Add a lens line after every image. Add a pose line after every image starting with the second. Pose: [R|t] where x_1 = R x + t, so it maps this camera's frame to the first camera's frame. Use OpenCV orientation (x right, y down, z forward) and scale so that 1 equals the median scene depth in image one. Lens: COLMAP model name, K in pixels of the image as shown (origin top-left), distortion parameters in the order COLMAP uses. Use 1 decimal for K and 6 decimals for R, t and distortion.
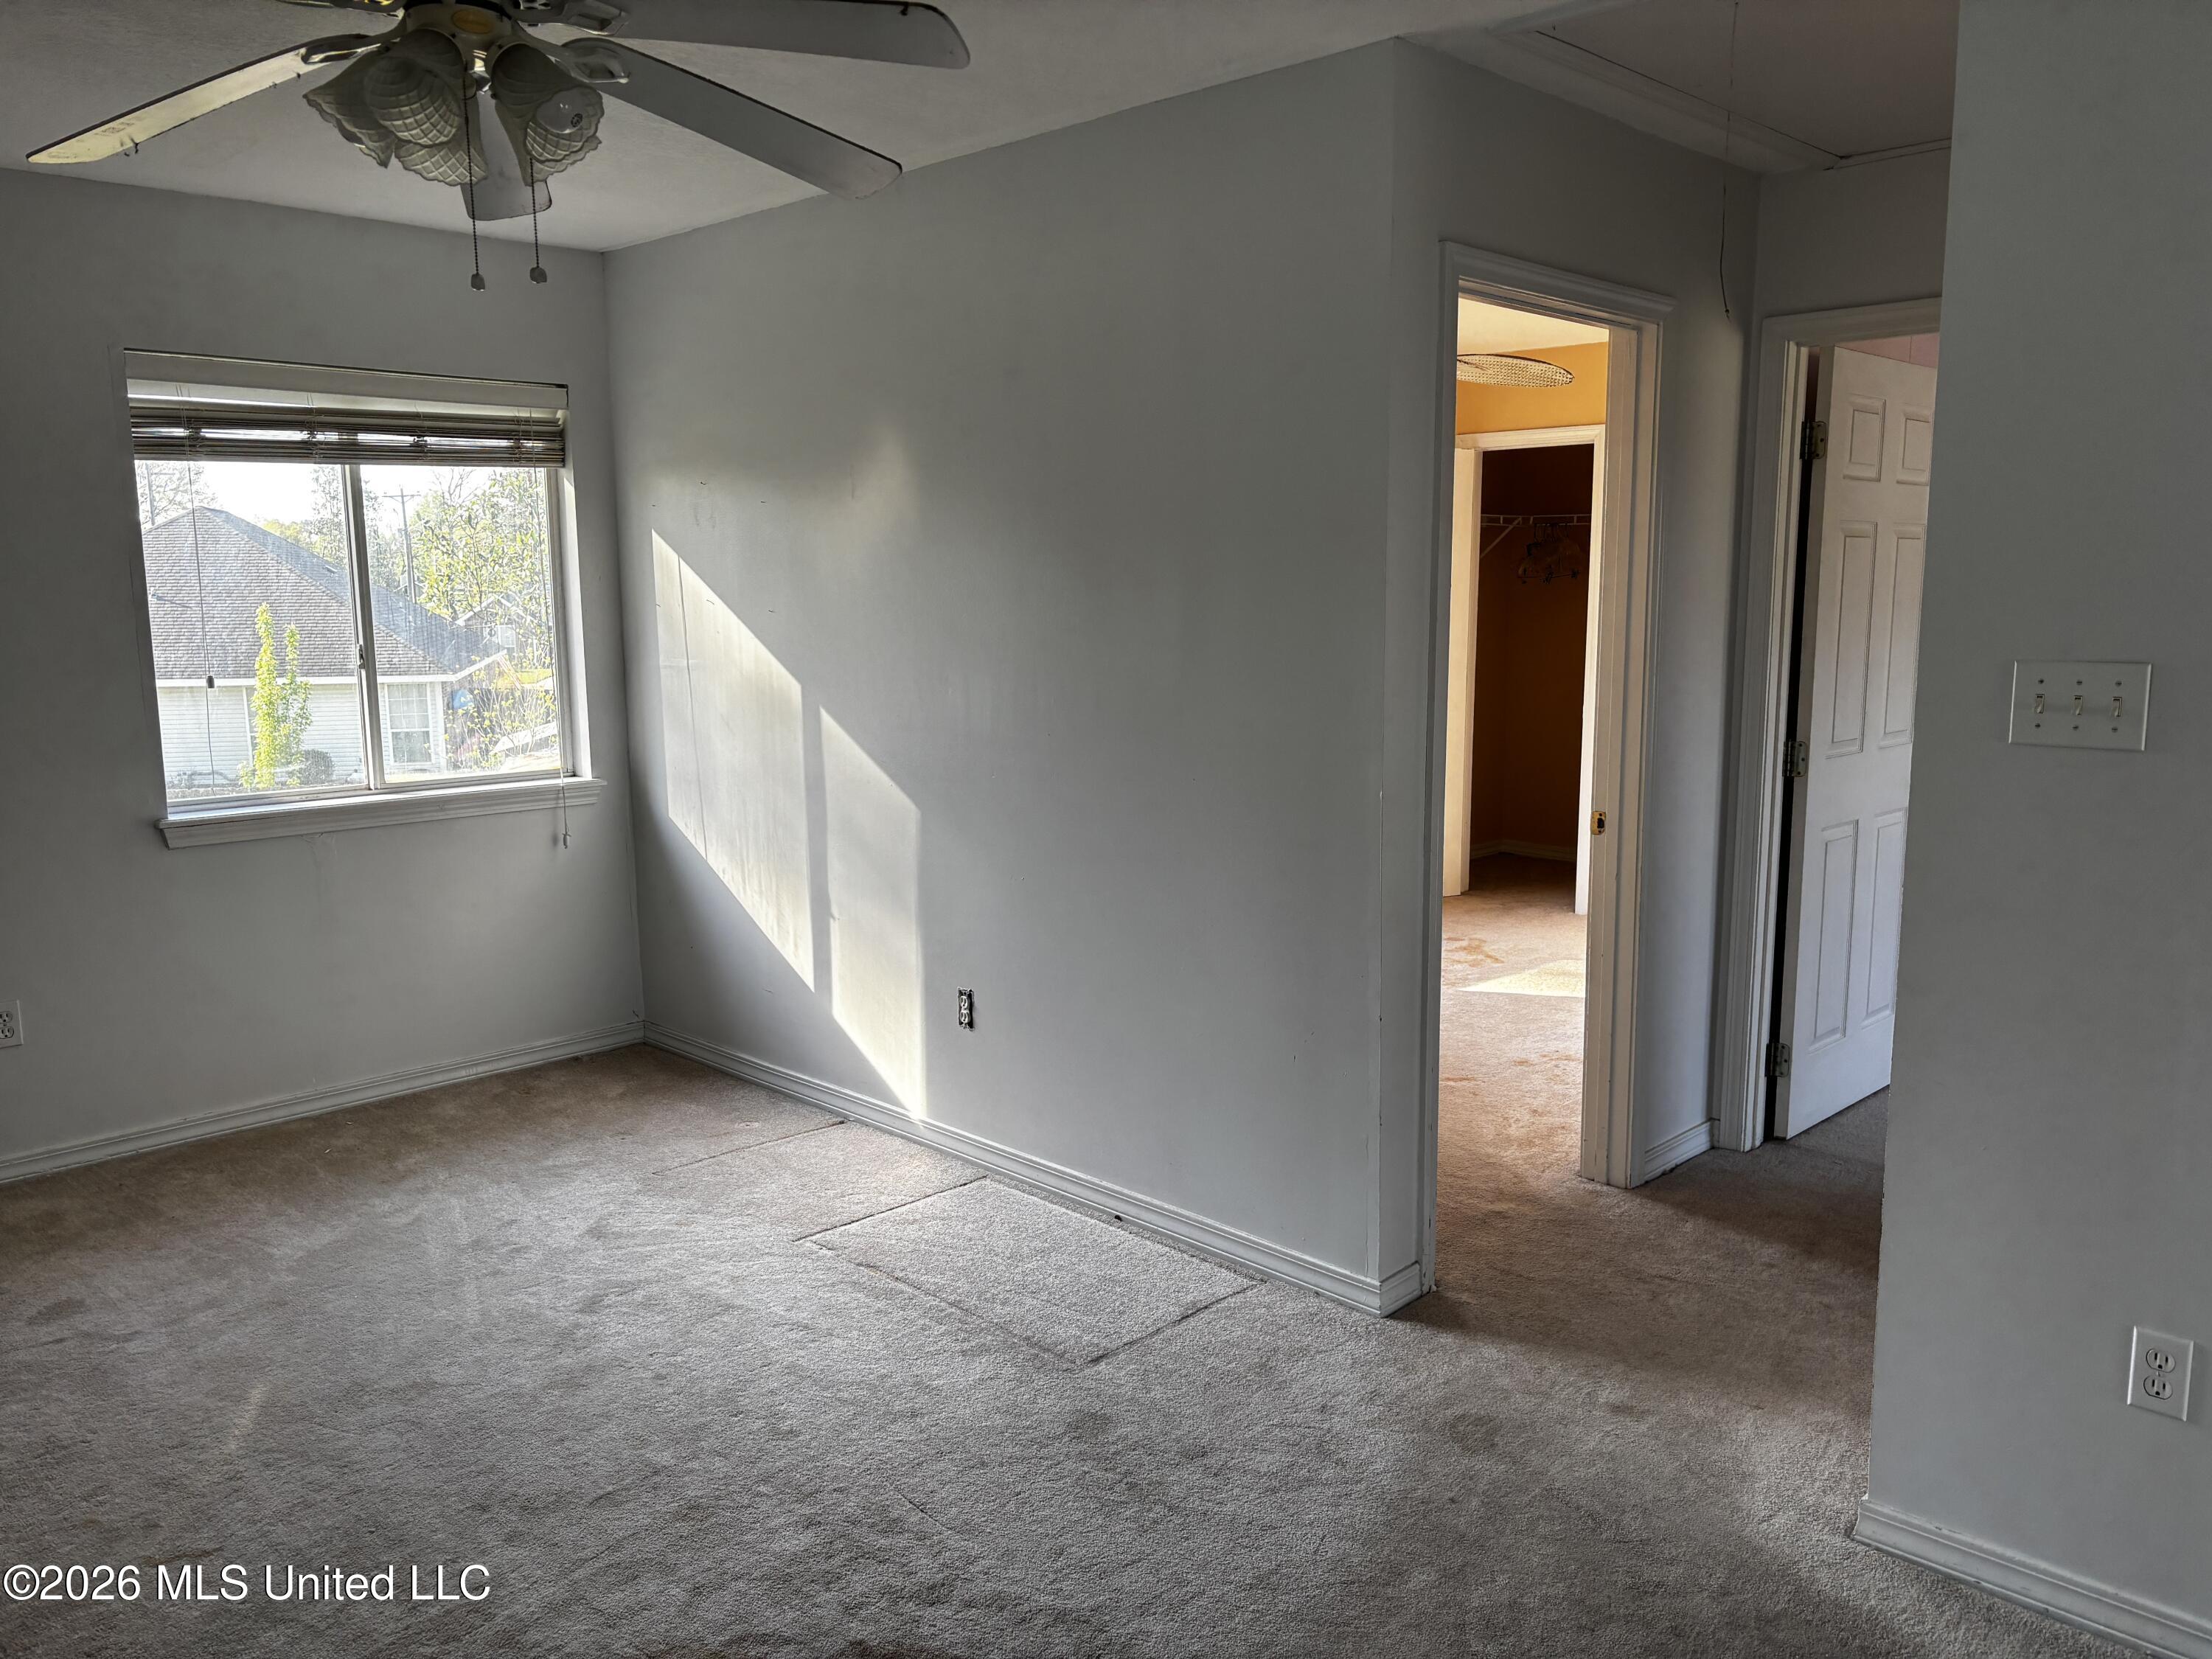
lens RADIAL K [[1665.8, 0, 1090.9], [0, 1665.8, 839.0], [0, 0, 1]] dist [0.060198, -0.060229]
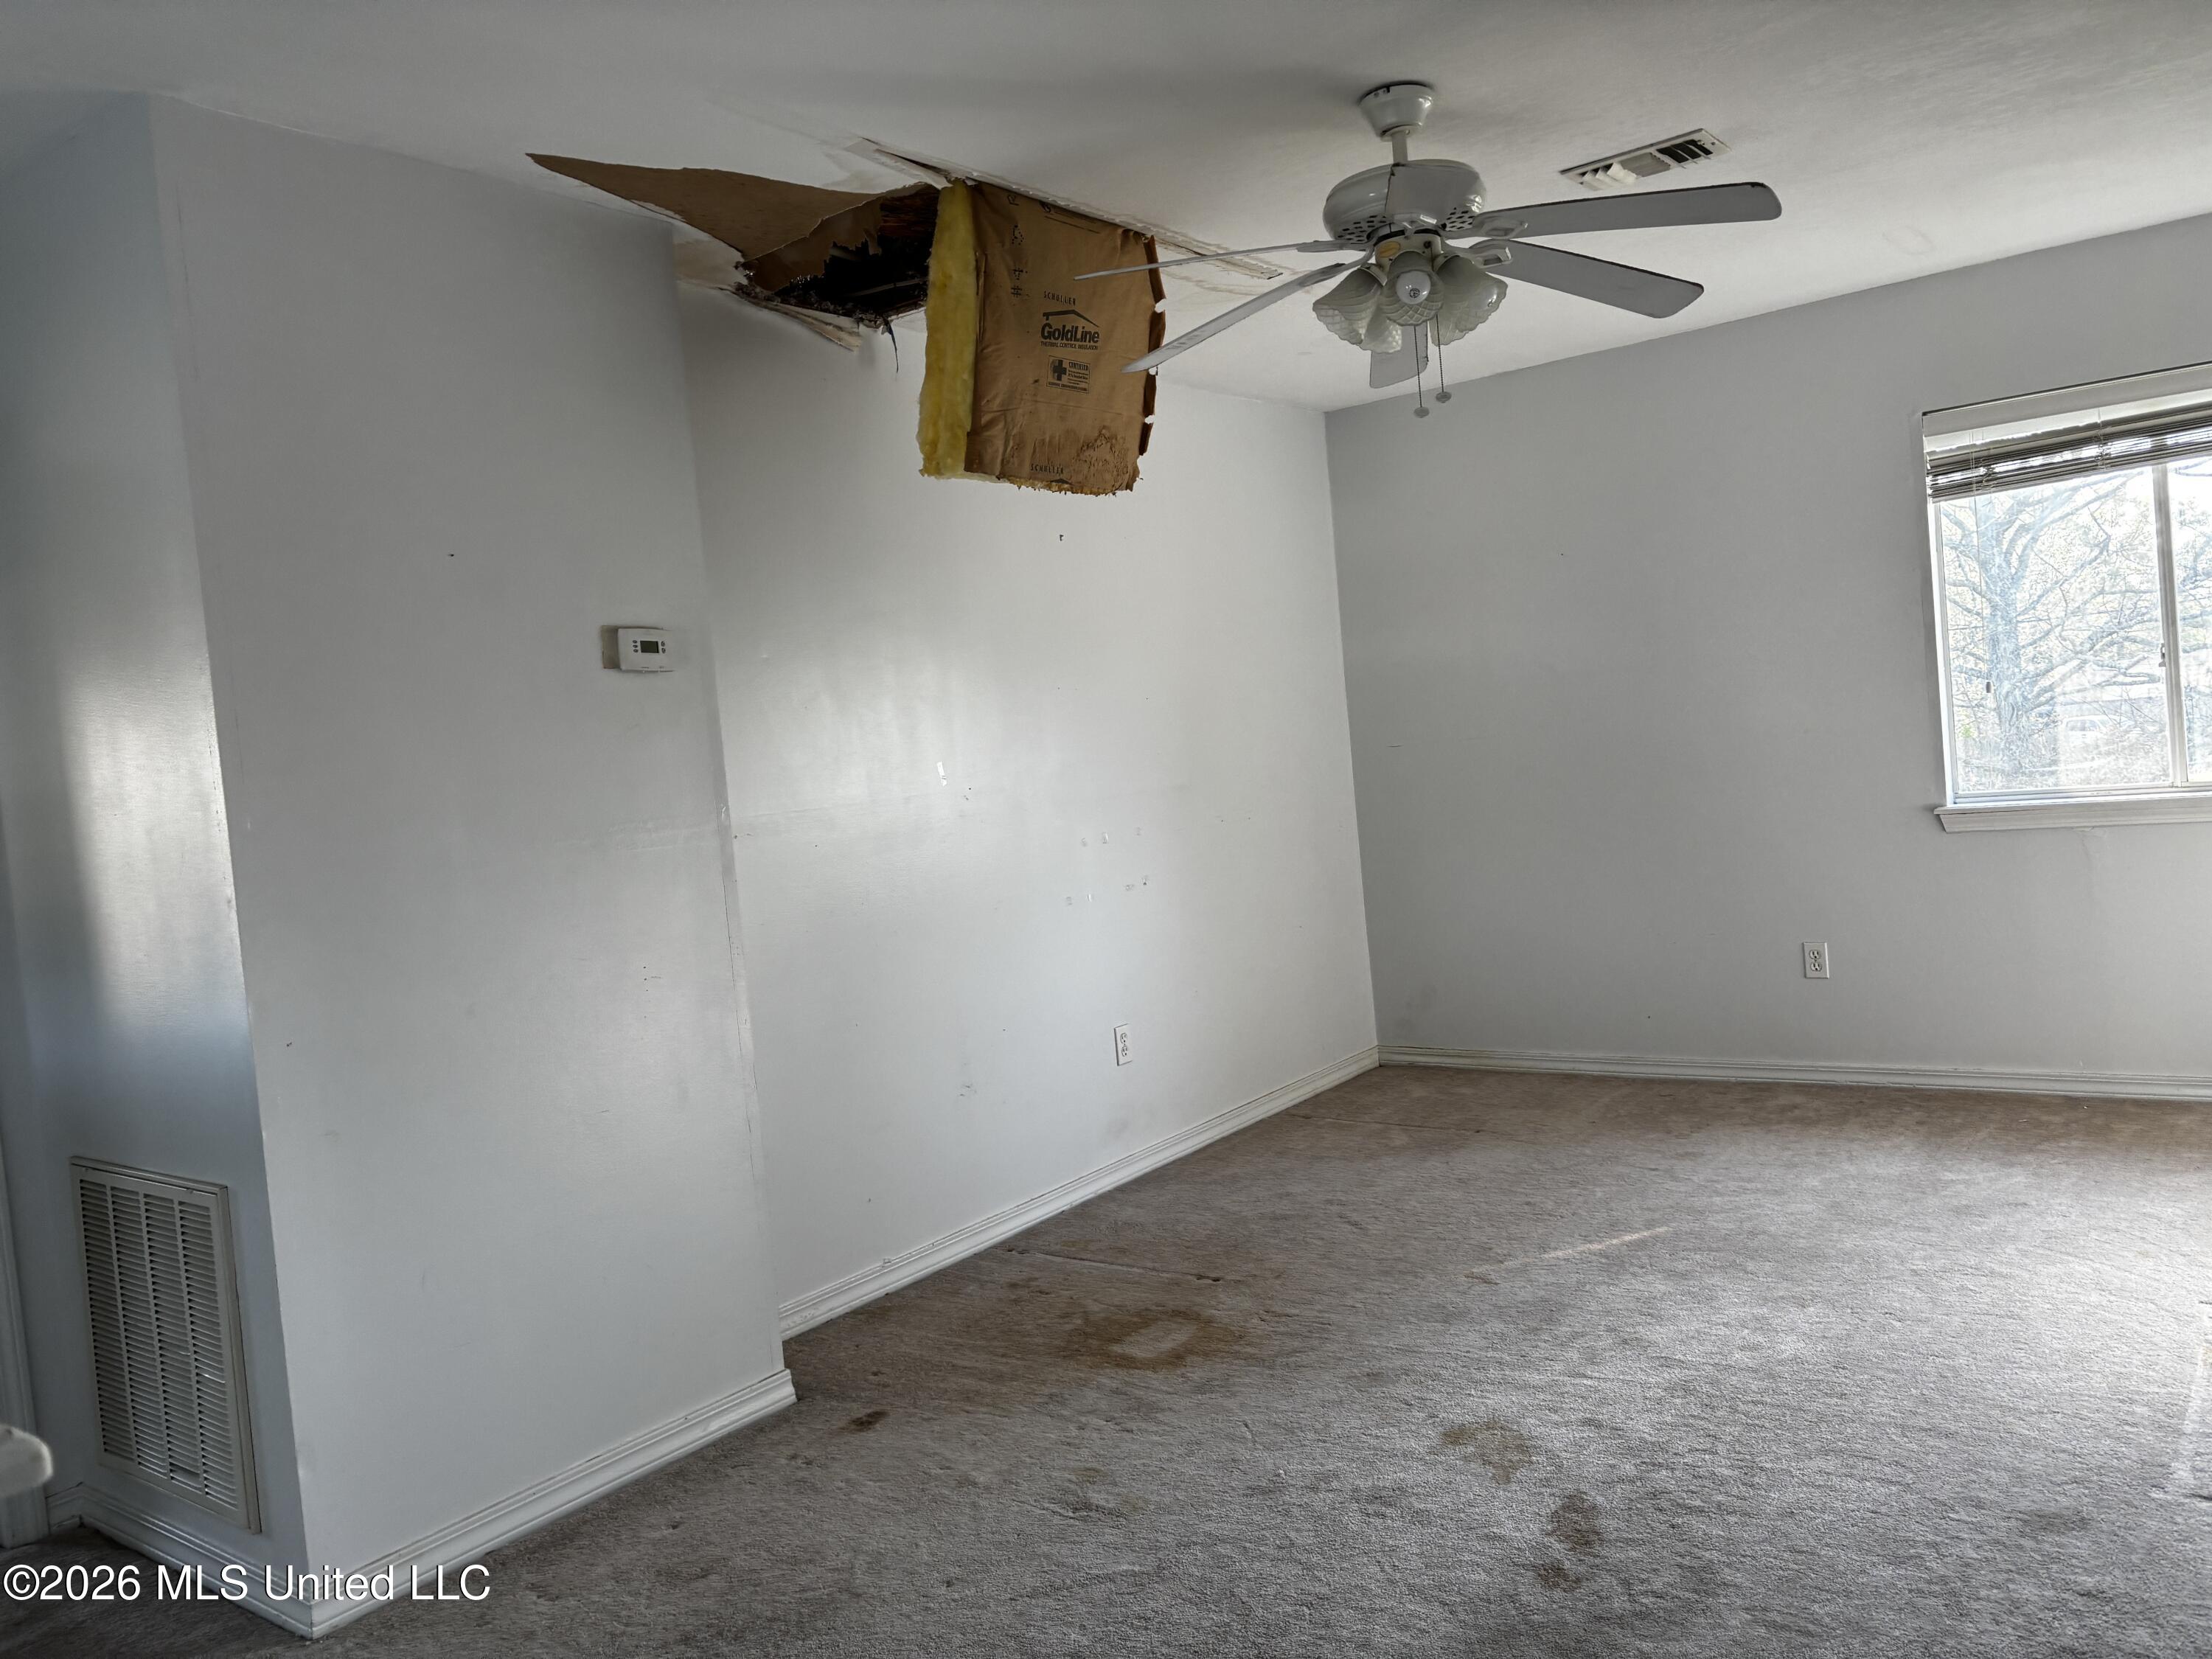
lens RADIAL K [[1665.8, 0, 1090.9], [0, 1665.8, 839.0], [0, 0, 1]] dist [0.060198, -0.060229]
pose [[0.149060, 0.051823, -0.987469, 0.581817], [-0.057899, 0.997370, 0.043603, -0.006886], [0.987132, 0.050674, 0.151669, 0.275853]]
